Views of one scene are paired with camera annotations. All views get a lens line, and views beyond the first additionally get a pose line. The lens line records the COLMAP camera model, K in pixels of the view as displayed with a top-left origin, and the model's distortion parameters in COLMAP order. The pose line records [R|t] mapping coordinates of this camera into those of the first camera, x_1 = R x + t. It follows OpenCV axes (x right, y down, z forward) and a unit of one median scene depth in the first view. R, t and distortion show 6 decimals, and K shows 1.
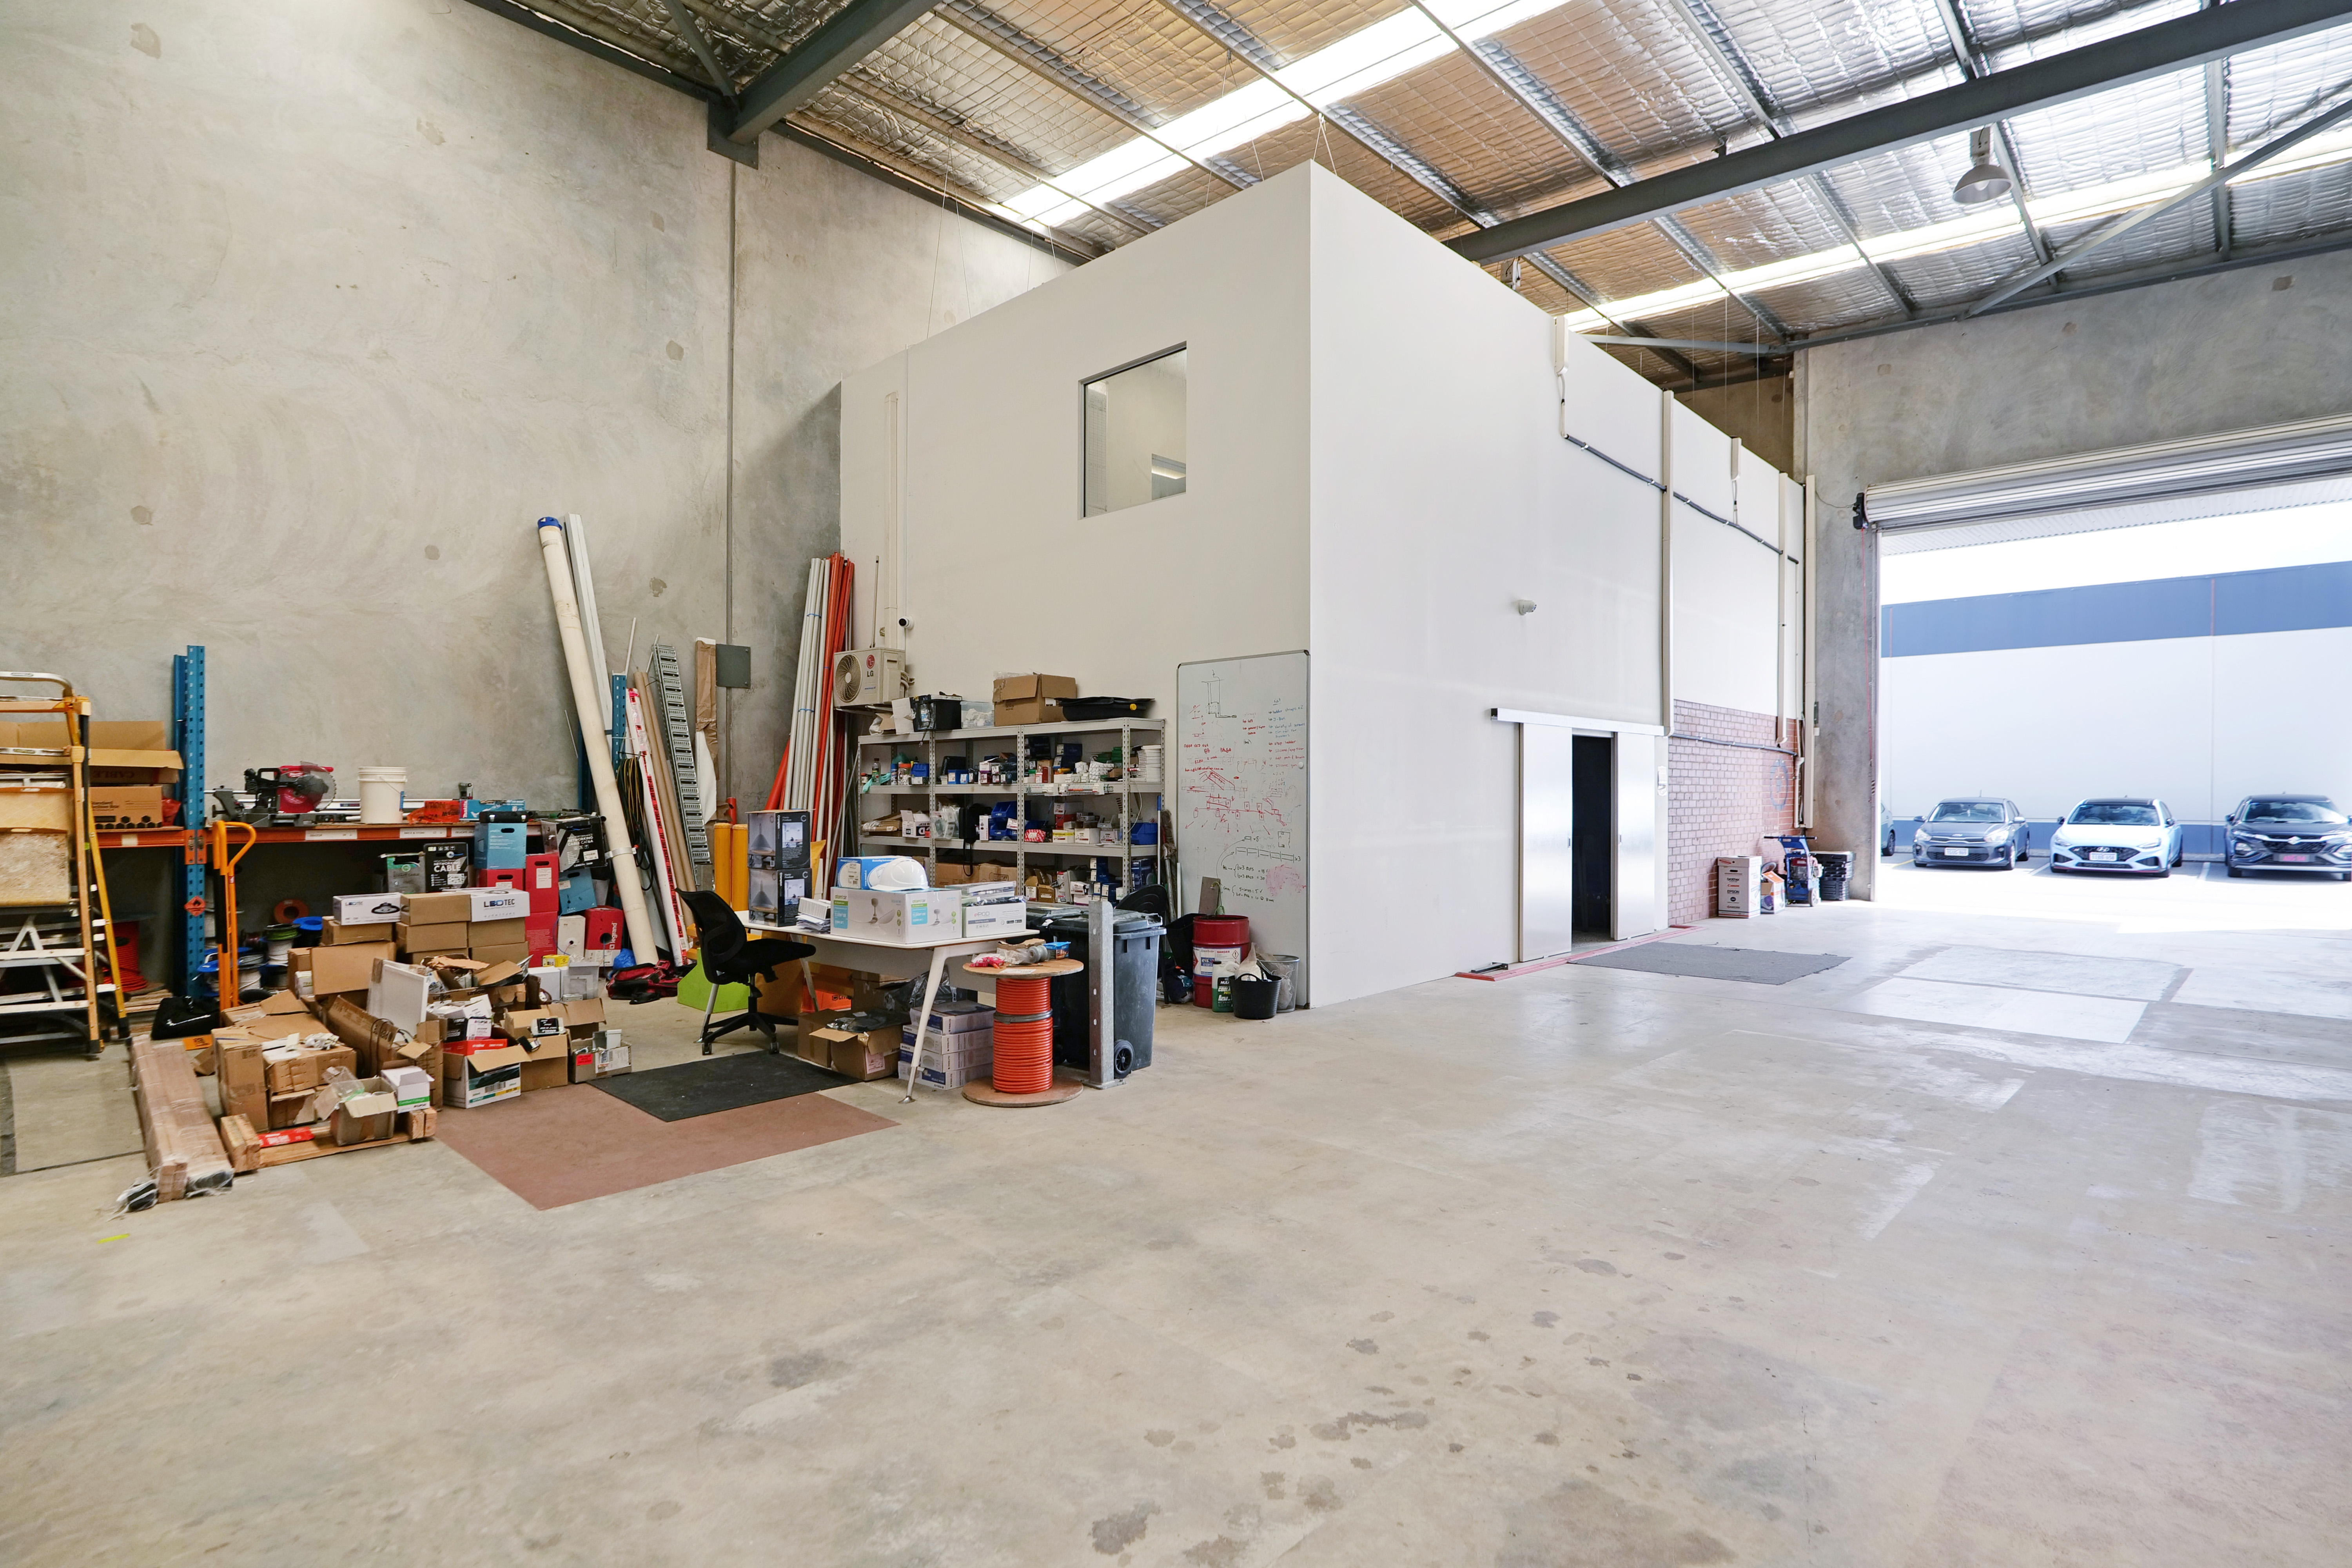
lens RADIAL K [[1096.2, 0, 1171.4], [0, 1096.2, 787.7], [0, 0, 1]] dist [-0.020474, 0.001981]
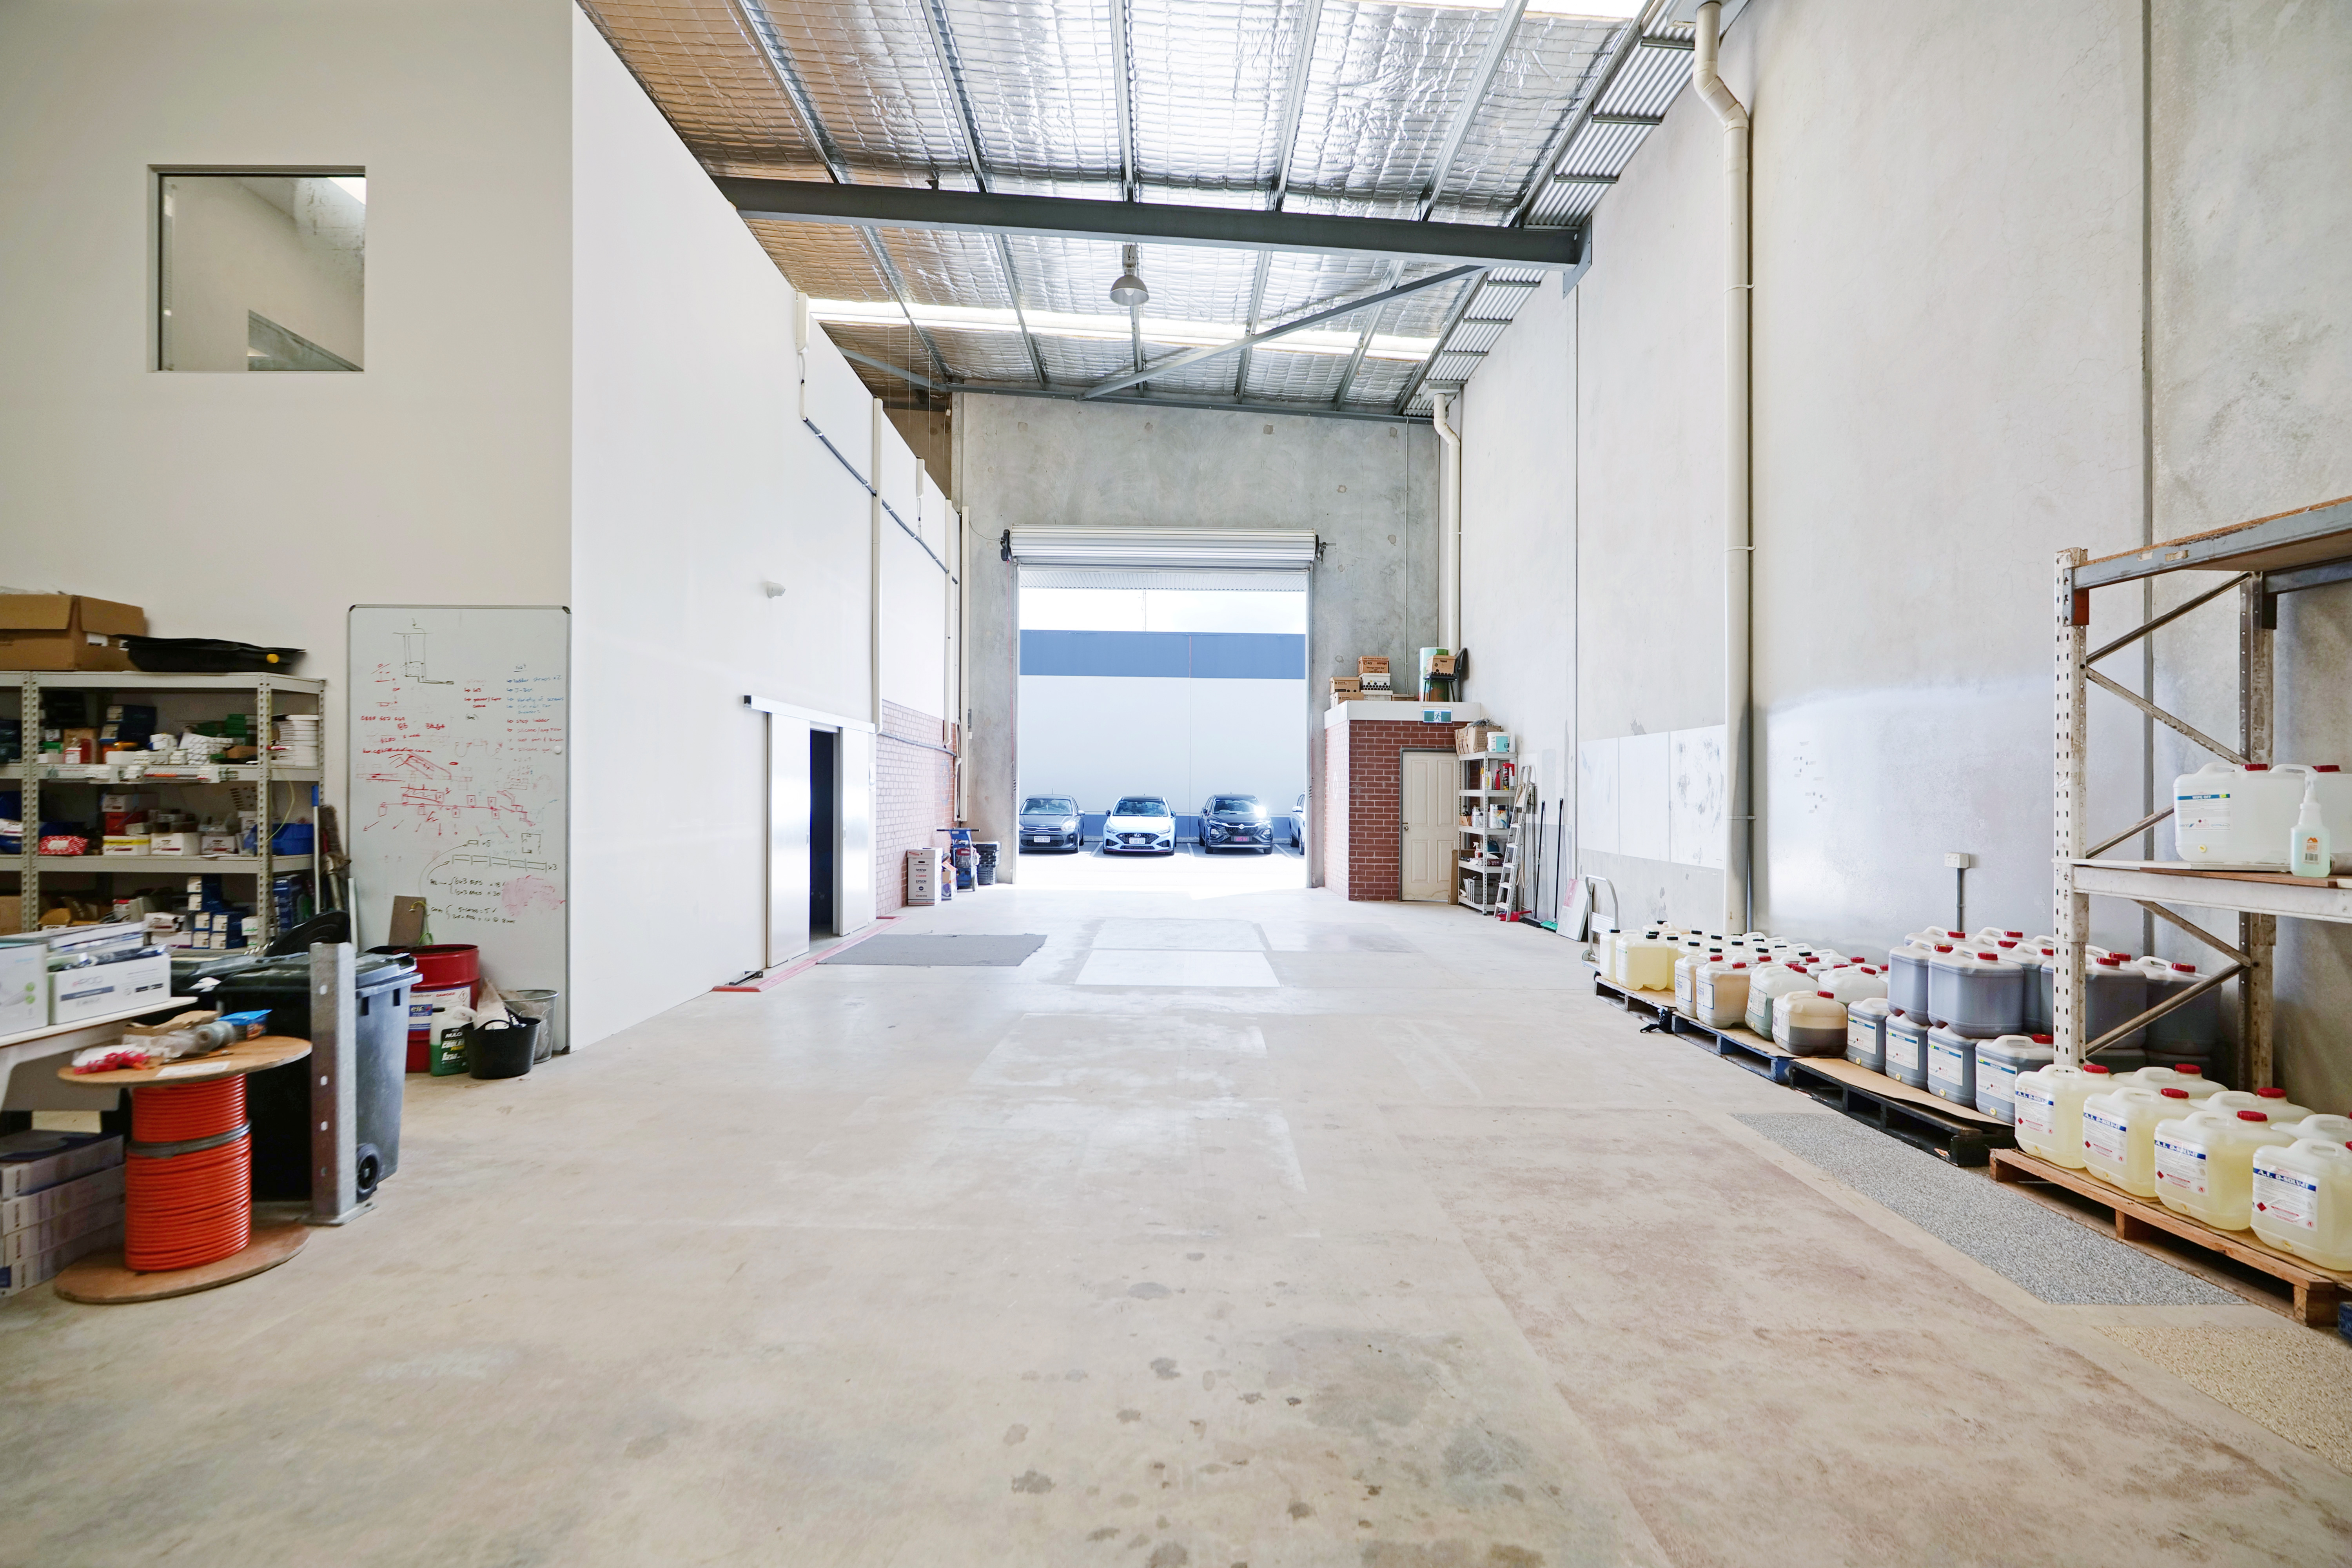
lens RADIAL K [[1096.2, 0, 1175.8], [0, 1096.2, 794.2], [0, 0, 1]] dist [-0.020474, 0.001981]
pose [[0.731224, 0.006638, 0.682105, -0.082054], [-0.013976, 0.999889, 0.005251, 0.001225], [-0.681994, -0.013373, 0.731235, 0.100248]]
